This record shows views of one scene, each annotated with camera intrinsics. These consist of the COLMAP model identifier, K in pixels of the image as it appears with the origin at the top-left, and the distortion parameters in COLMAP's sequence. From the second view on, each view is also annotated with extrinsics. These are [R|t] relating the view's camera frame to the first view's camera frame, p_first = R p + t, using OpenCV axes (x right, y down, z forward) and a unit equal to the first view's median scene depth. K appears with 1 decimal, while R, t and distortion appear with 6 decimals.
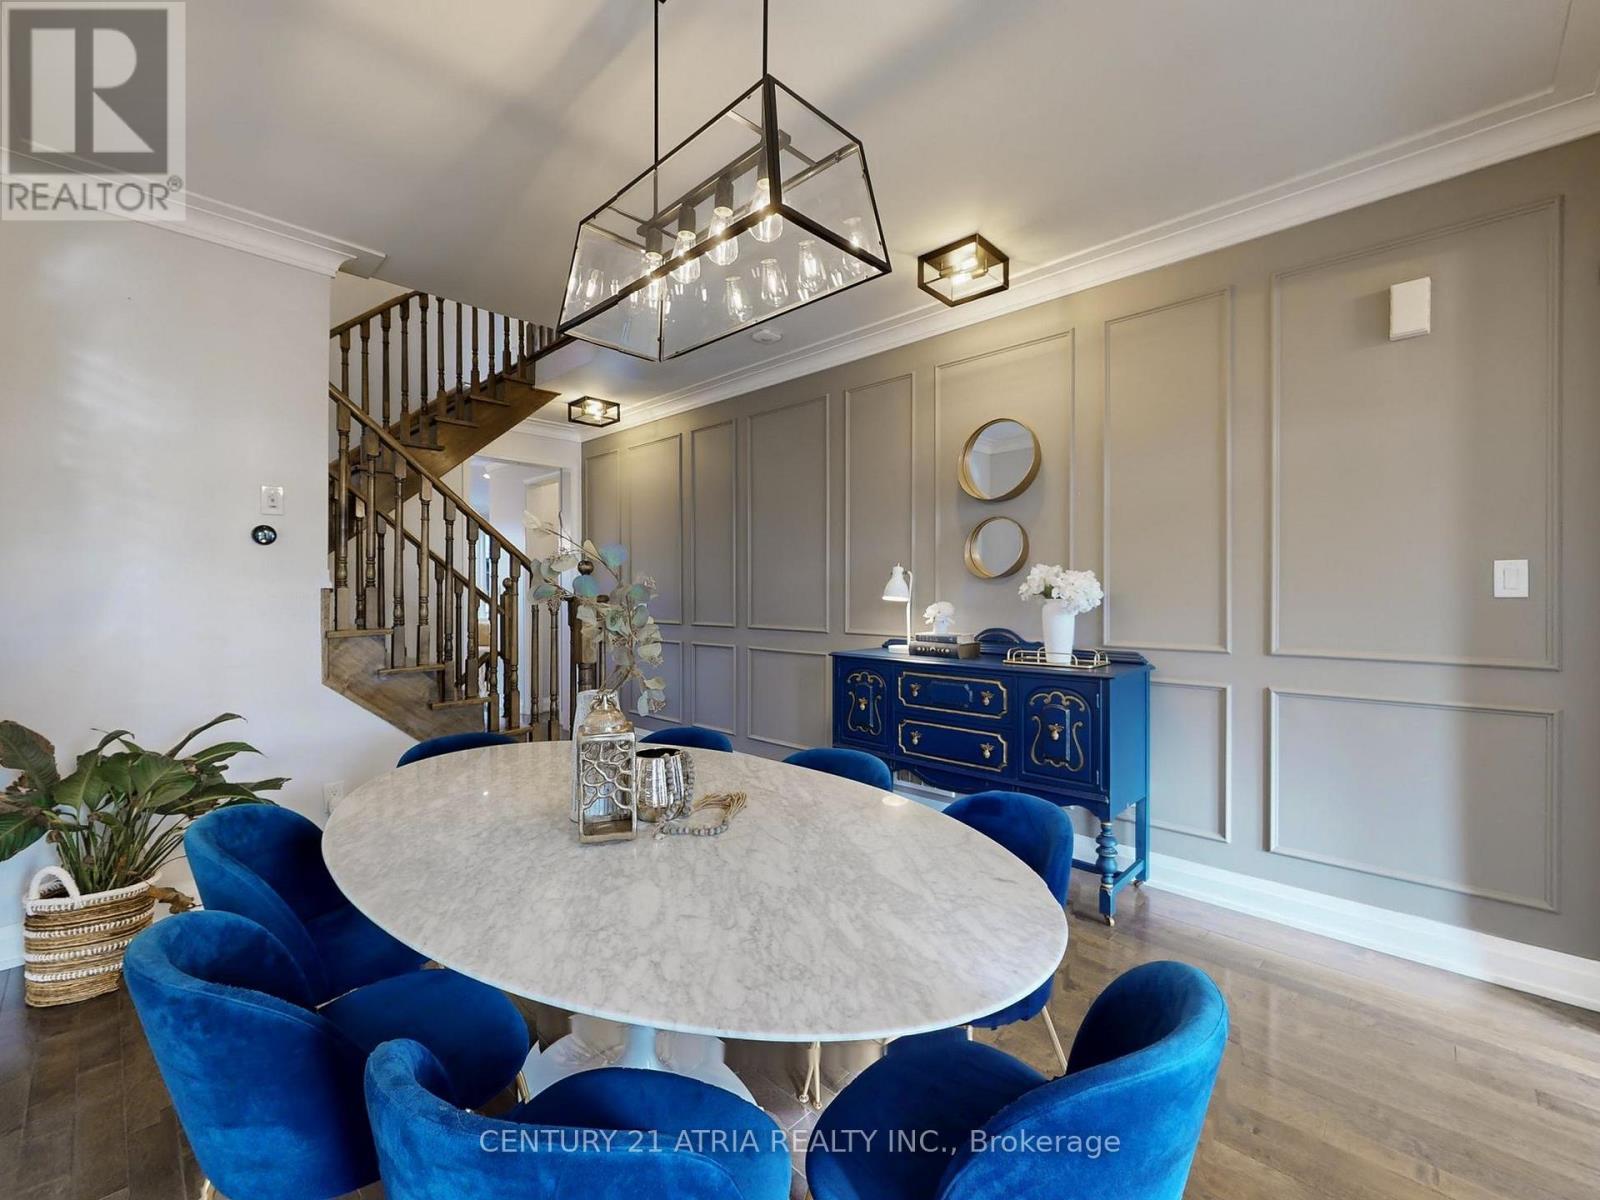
lens RADIAL K [[657.3, 0, 805.5], [0, 657.3, 595.8], [0, 0, 1]] dist [-0.000559, 0.000040]
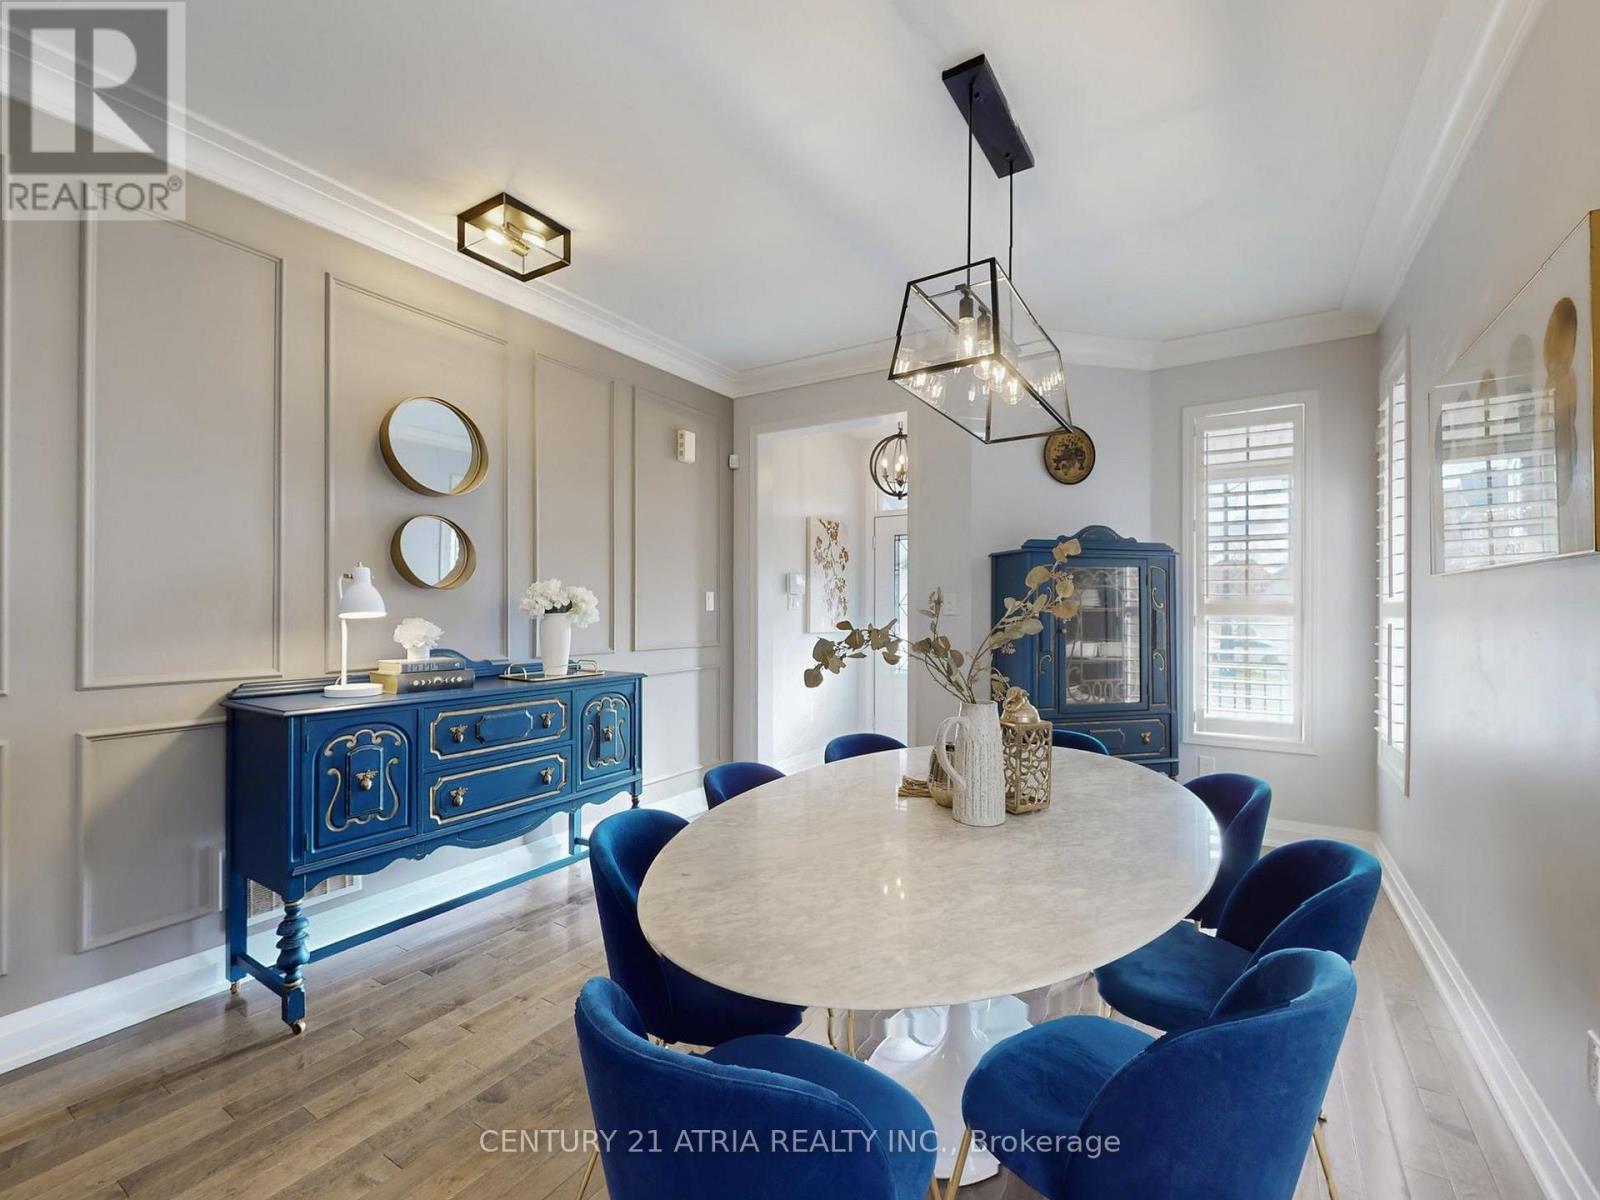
lens RADIAL K [[695.0, 0, 802.4], [0, 695.0, 603.0], [0, 0, 1]] dist [0.000395, 0.000053]
pose [[-0.168197, 0.011234, 0.985689, -1.103860], [0.006516, 0.999926, -0.010284, 0.000573], [-0.985732, 0.004693, -0.168258, 1.185916]]
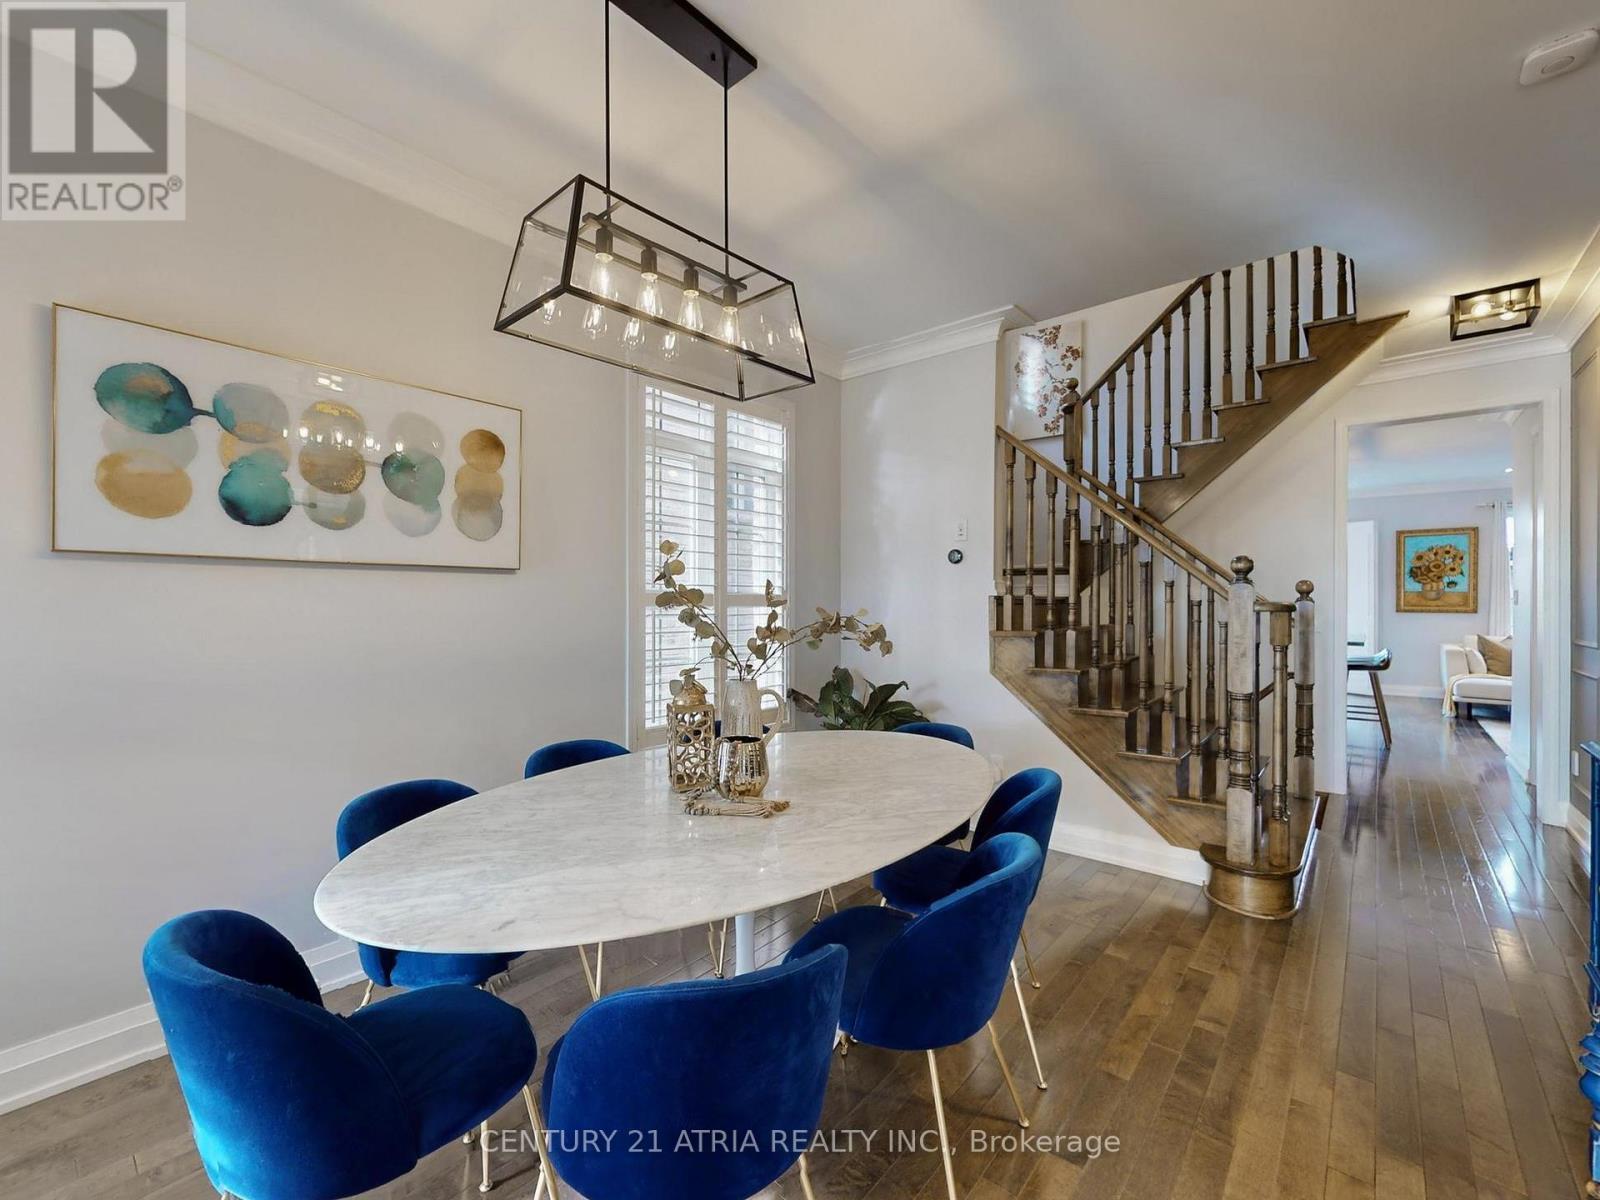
lens RADIAL K [[681.1, 0, 799.6], [0, 681.1, 603.1], [0, 0, 1]] dist [-0.000344, 0.000074]
pose [[0.062696, 0.005234, -0.998019, 0.768429], [-0.009793, 0.999941, 0.004629, 0.000130], [0.997985, 0.009483, 0.062743, 0.833938]]
